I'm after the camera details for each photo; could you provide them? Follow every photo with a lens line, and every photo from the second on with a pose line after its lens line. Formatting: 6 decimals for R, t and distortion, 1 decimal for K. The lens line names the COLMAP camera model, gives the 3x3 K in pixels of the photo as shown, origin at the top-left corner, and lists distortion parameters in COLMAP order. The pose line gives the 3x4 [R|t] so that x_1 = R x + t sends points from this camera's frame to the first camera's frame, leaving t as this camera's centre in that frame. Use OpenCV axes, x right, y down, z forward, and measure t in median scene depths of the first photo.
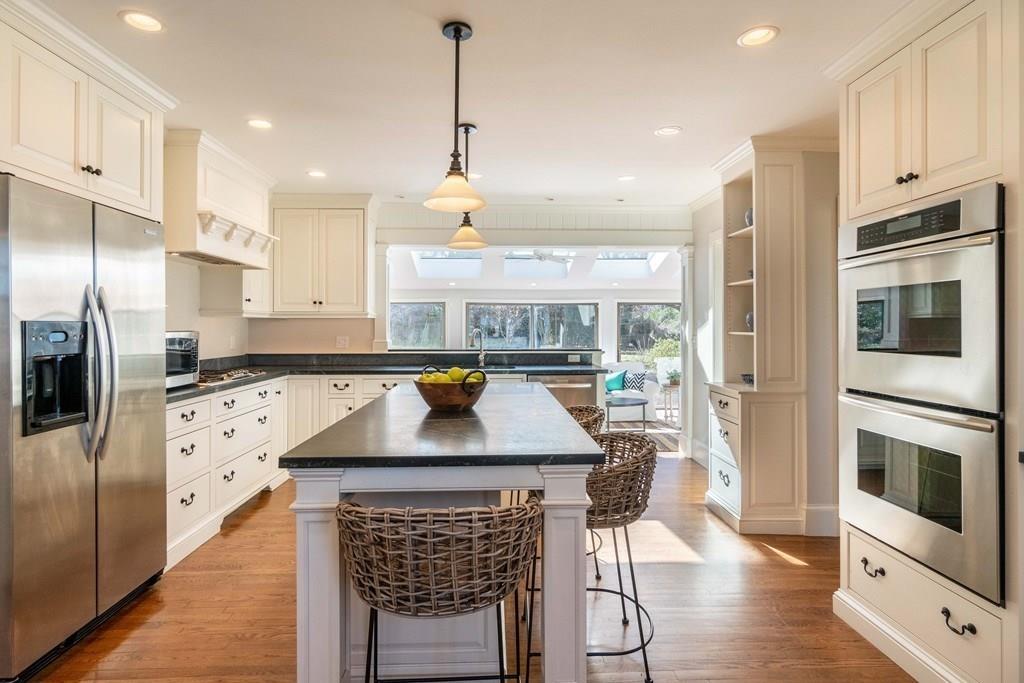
lens RADIAL K [[534.8, 0, 515.5], [0, 534.8, 316.3], [0, 0, 1]] dist [-0.003230, -0.000483]
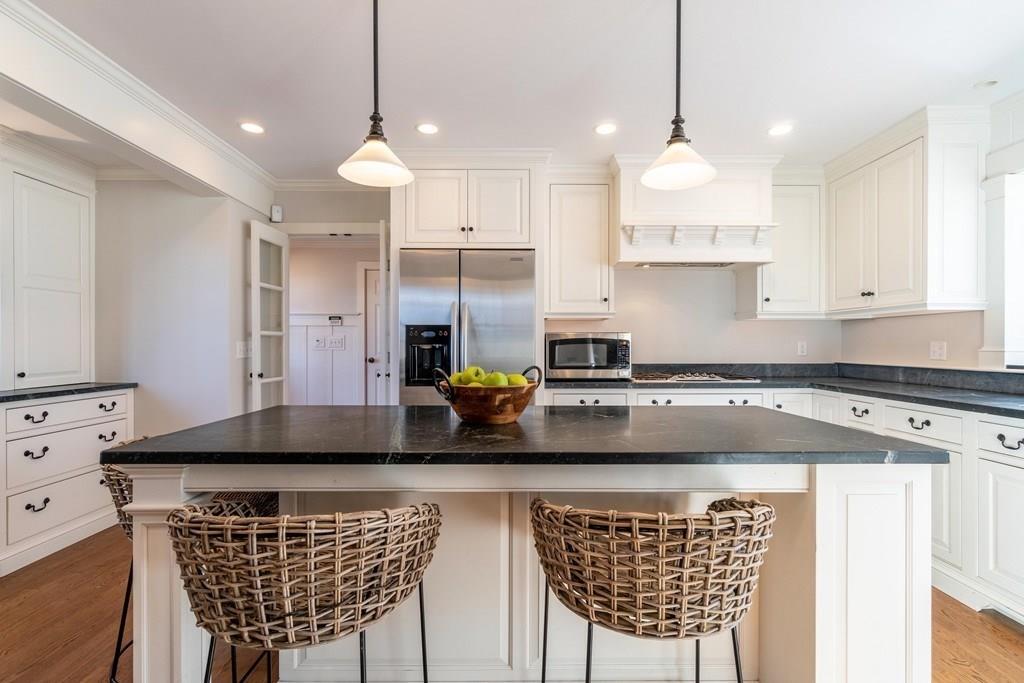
lens RADIAL K [[517.6, 0, 514.0], [0, 517.6, 345.0], [0, 0, 1]] dist [0.006055, 0.002841]
pose [[-0.036749, 0.000530, -0.999324, 0.344626], [0.019619, 0.999808, -0.000191, 0.033977], [0.999132, -0.019613, -0.036752, 0.546283]]
